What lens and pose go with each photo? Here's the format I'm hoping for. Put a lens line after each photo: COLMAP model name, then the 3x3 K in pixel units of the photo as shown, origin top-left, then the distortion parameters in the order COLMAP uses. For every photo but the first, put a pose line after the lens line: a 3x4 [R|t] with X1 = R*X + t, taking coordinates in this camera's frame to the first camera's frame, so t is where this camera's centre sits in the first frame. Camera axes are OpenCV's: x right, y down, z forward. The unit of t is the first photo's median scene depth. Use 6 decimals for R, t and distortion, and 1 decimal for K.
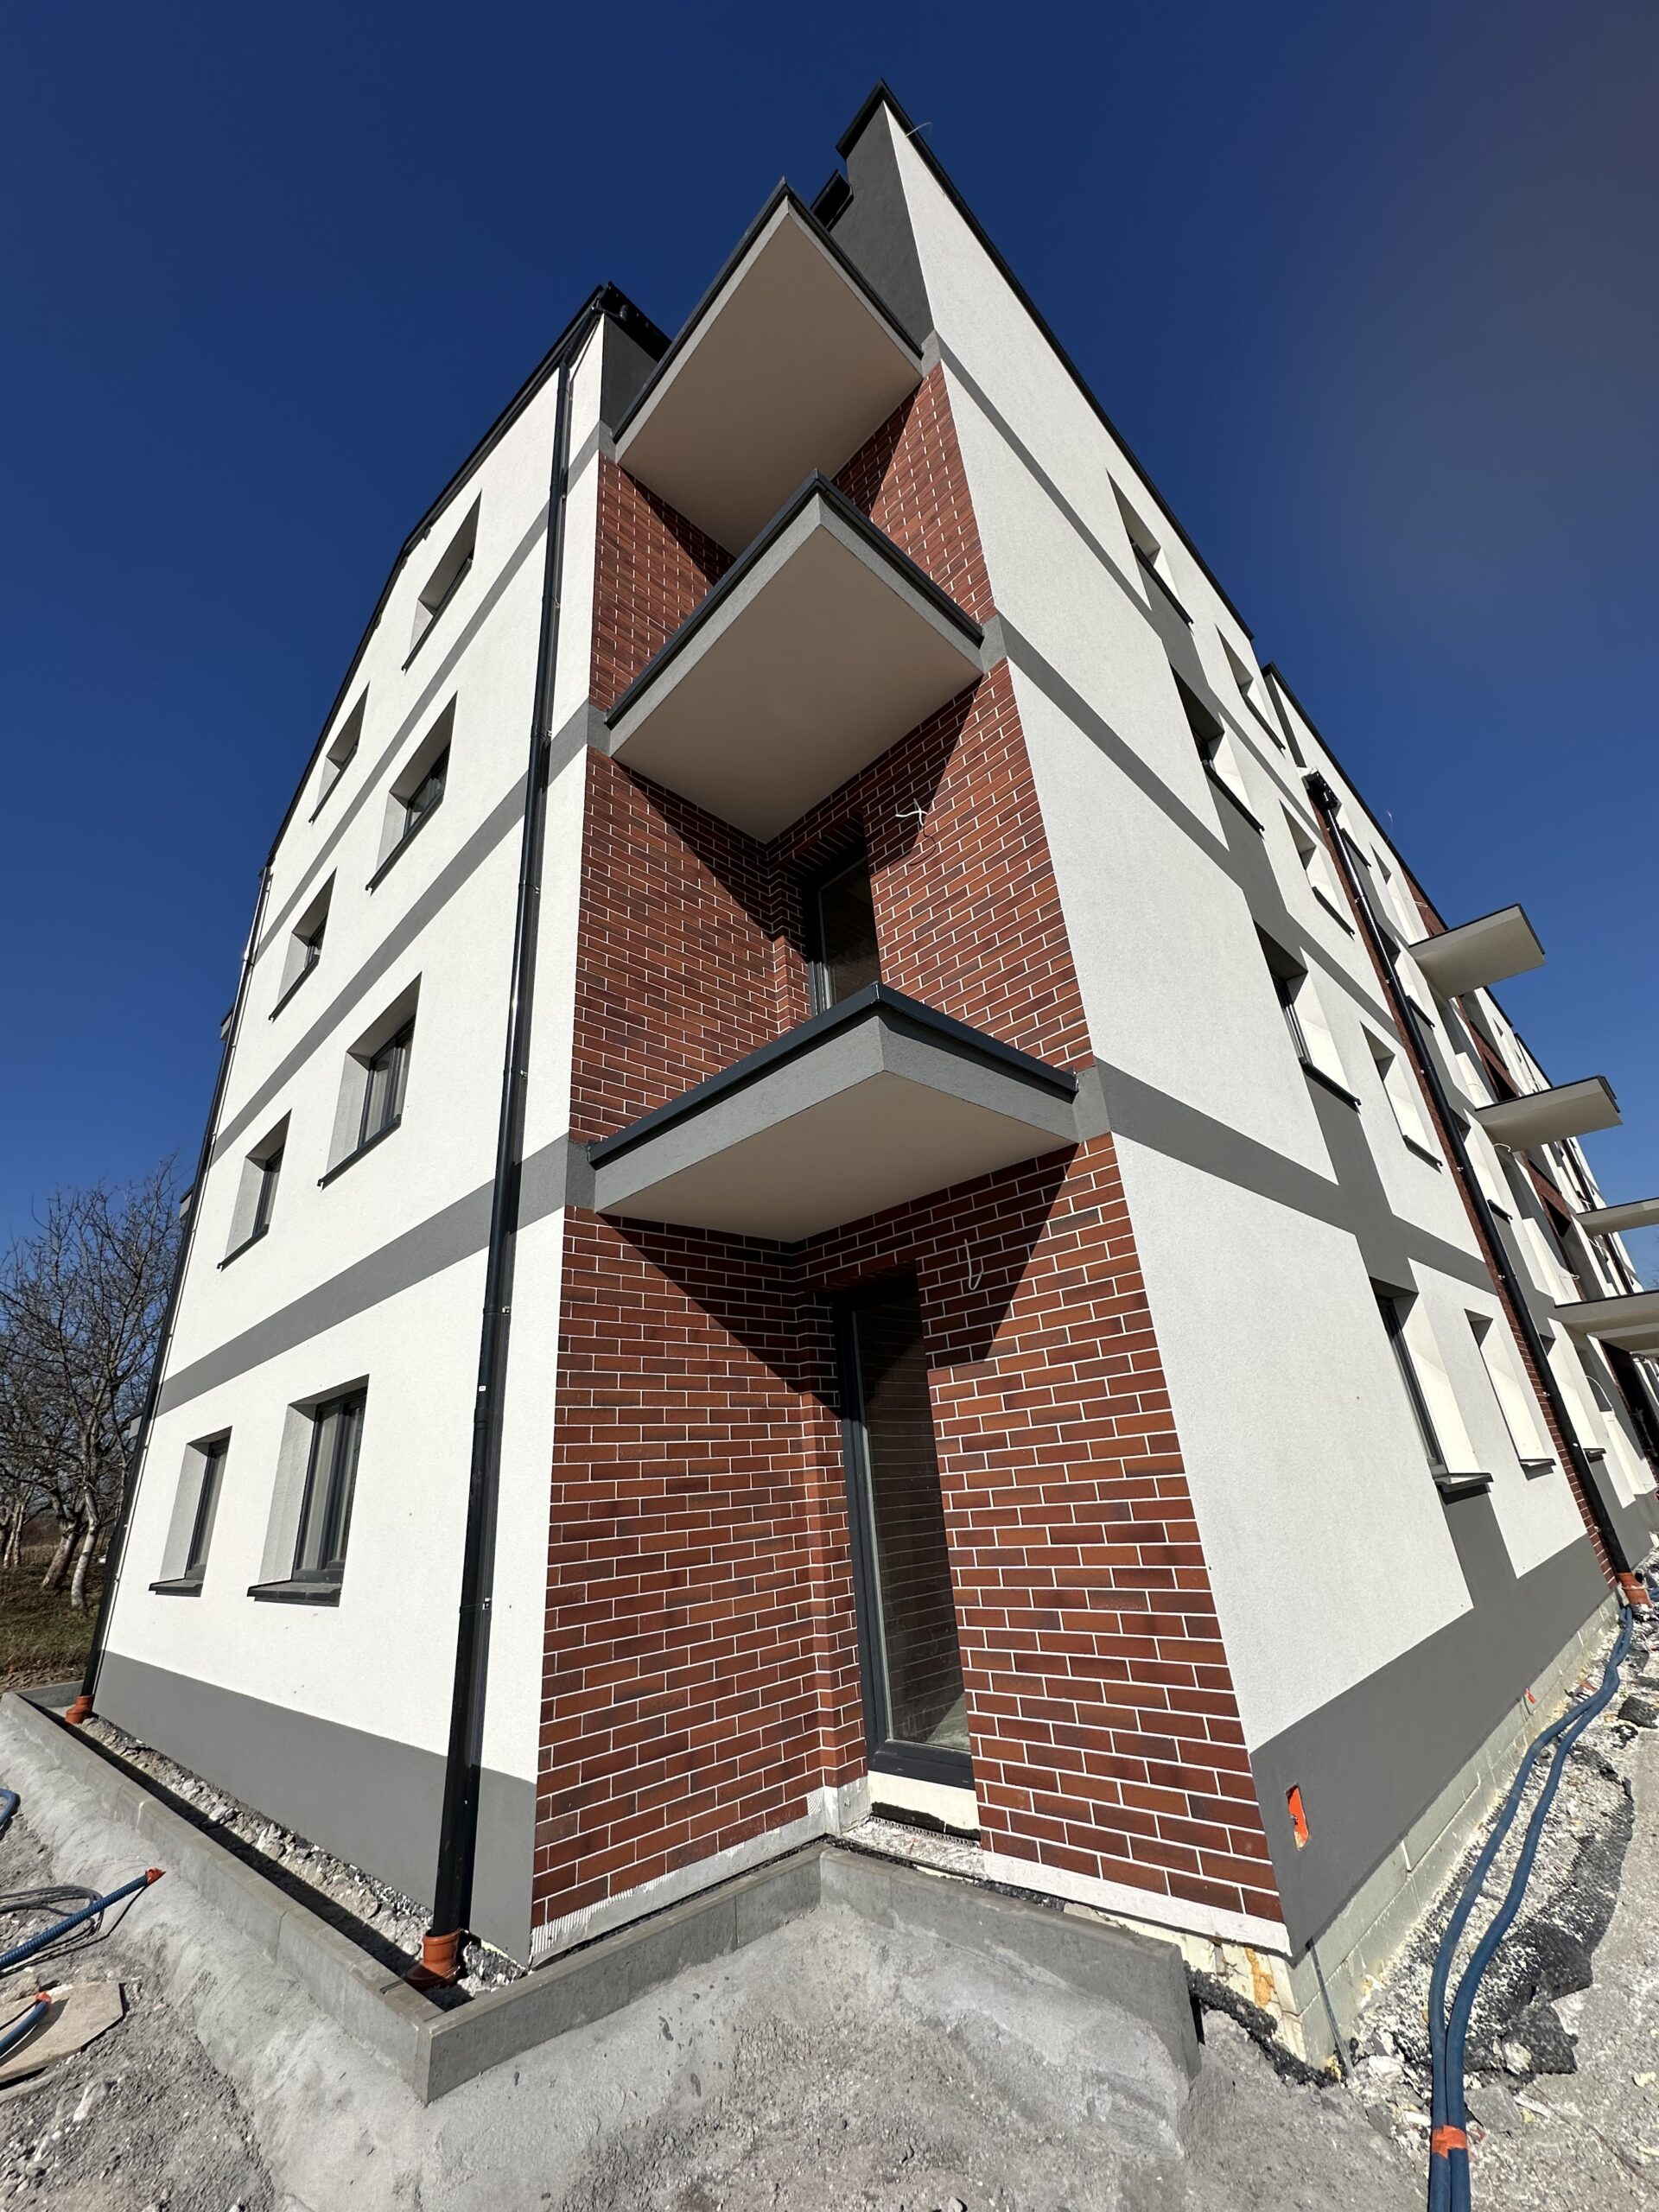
lens RADIAL K [[881.9, 0, 829.5], [0, 881.9, 1106.0], [0, 0, 1]] dist [-0.000697, 0.000284]
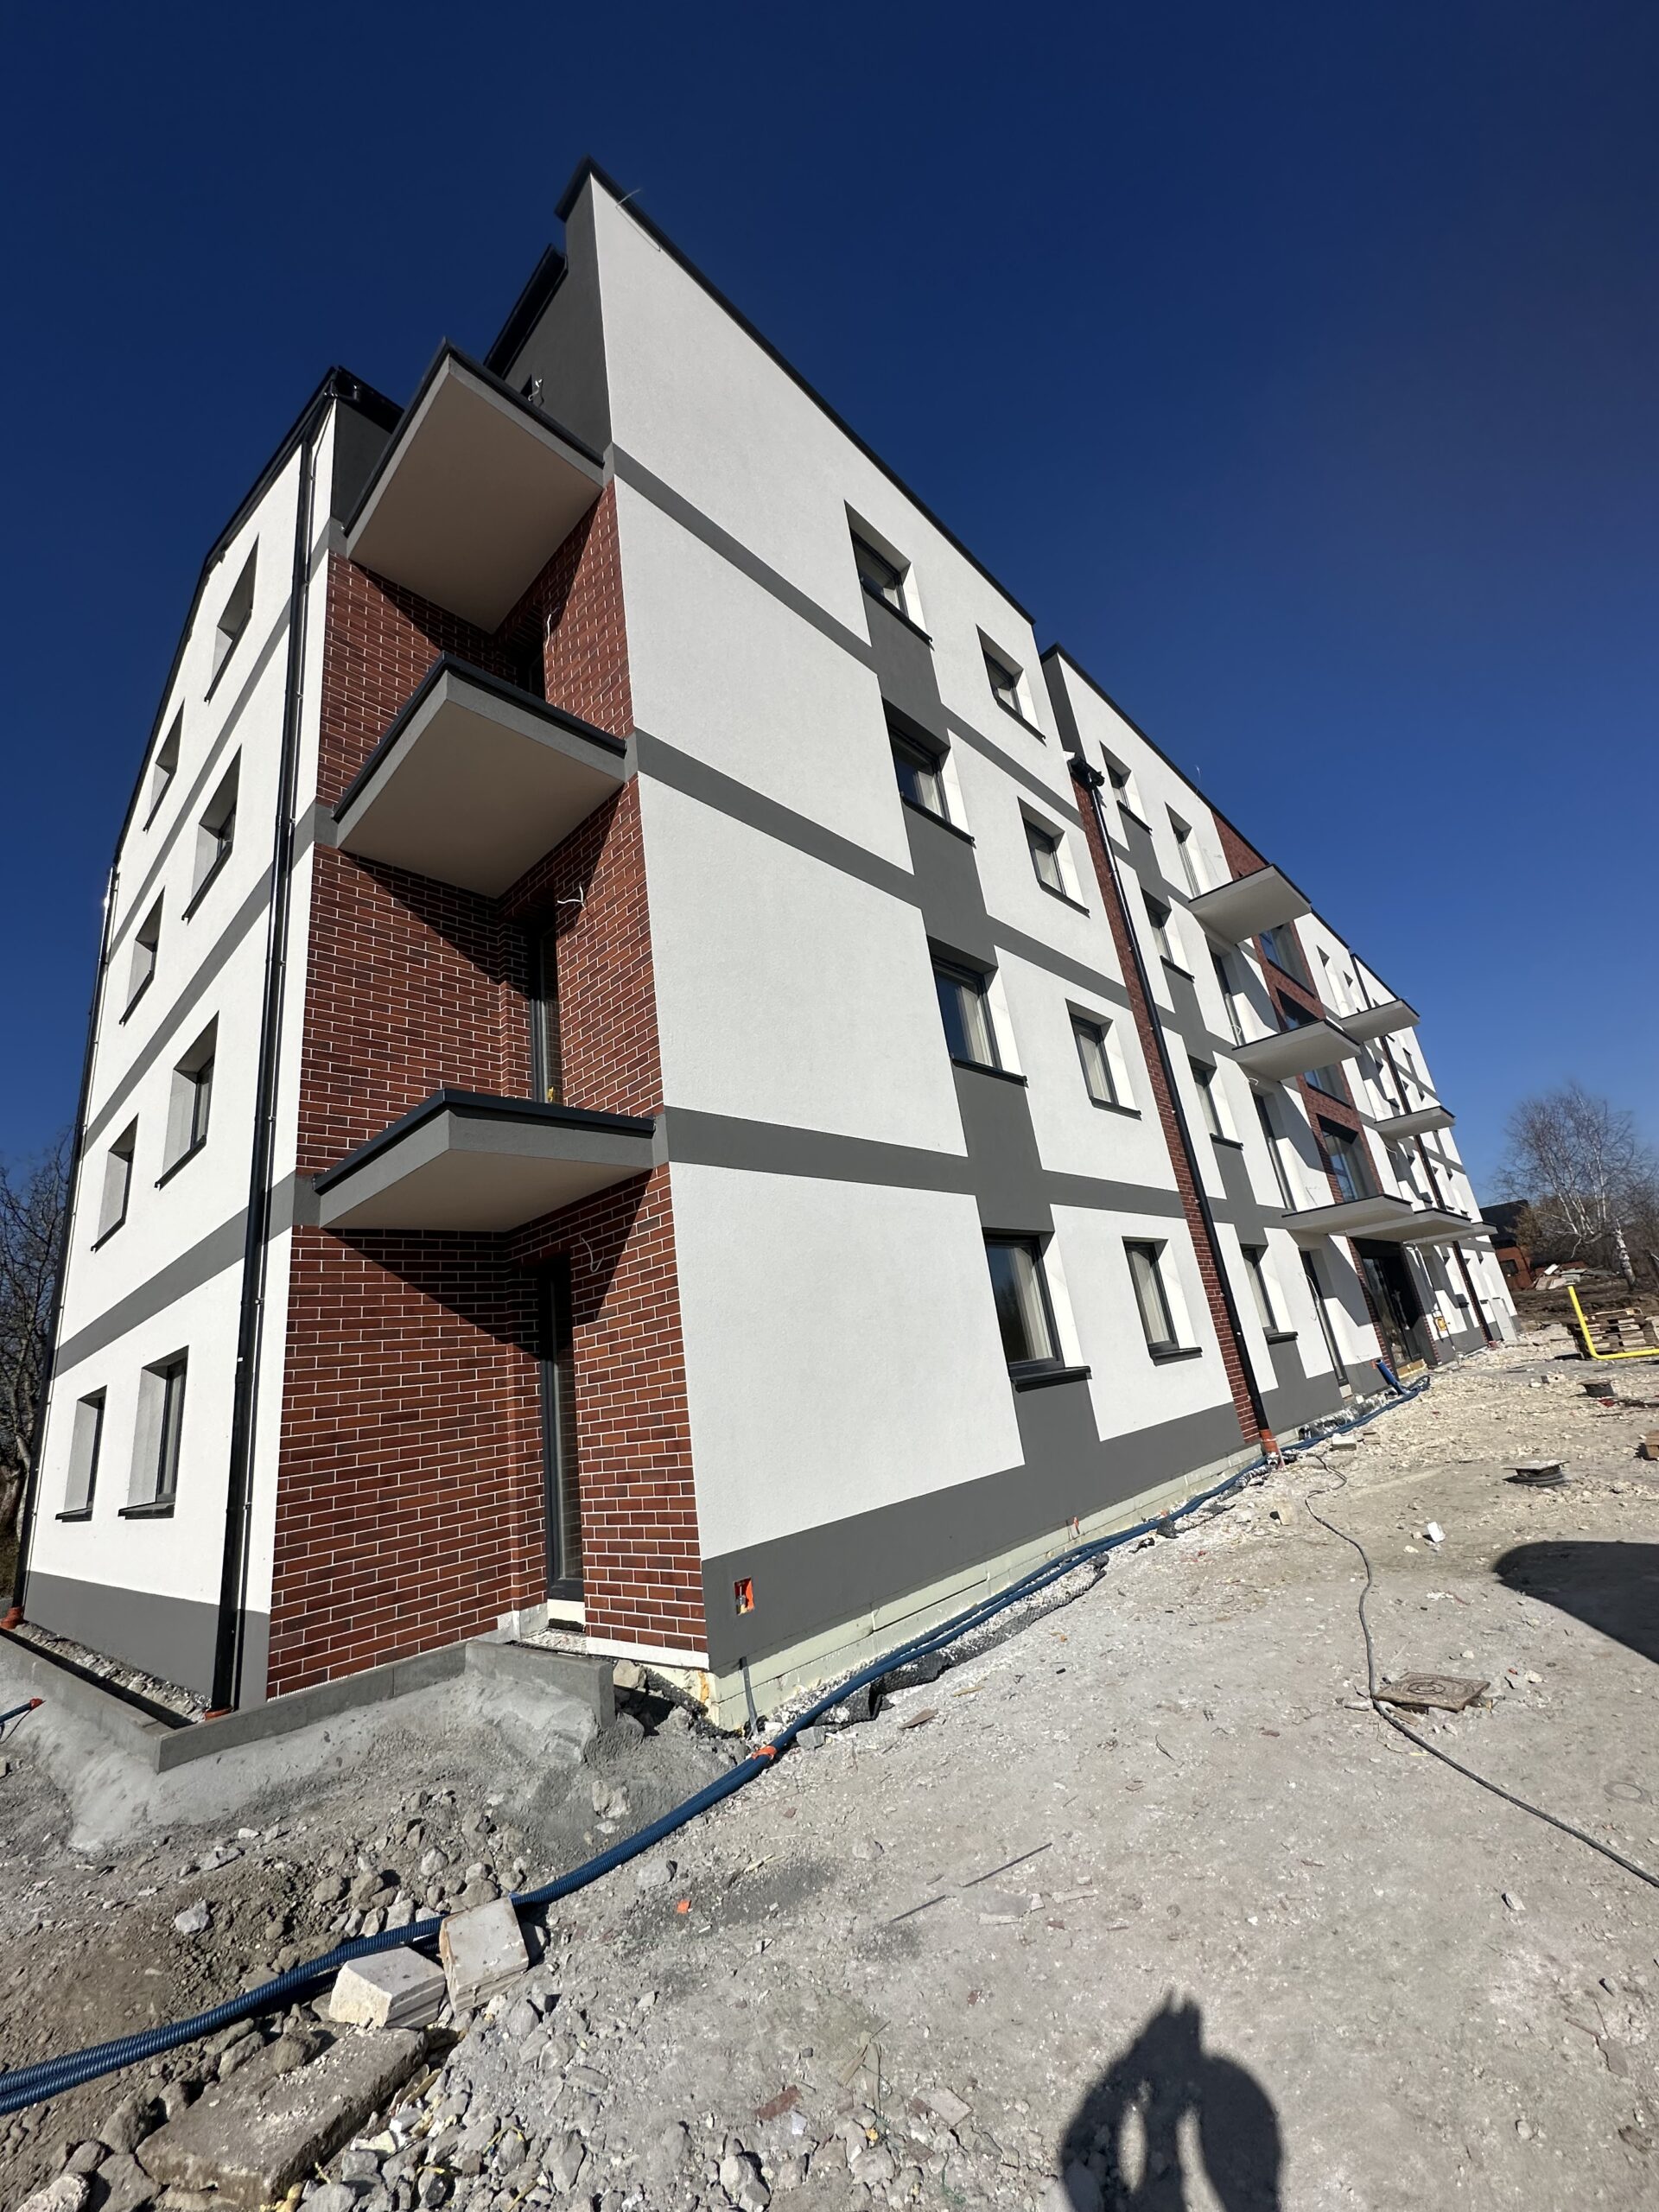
lens RADIAL K [[881.9, 0, 829.5], [0, 881.9, 1106.0], [0, 0, 1]] dist [-0.000697, 0.000284]
pose [[0.997784, -0.042199, 0.051451, 0.451750], [0.036988, 0.994466, 0.098335, -0.169078], [-0.055315, -0.096214, 0.993822, -0.371614]]
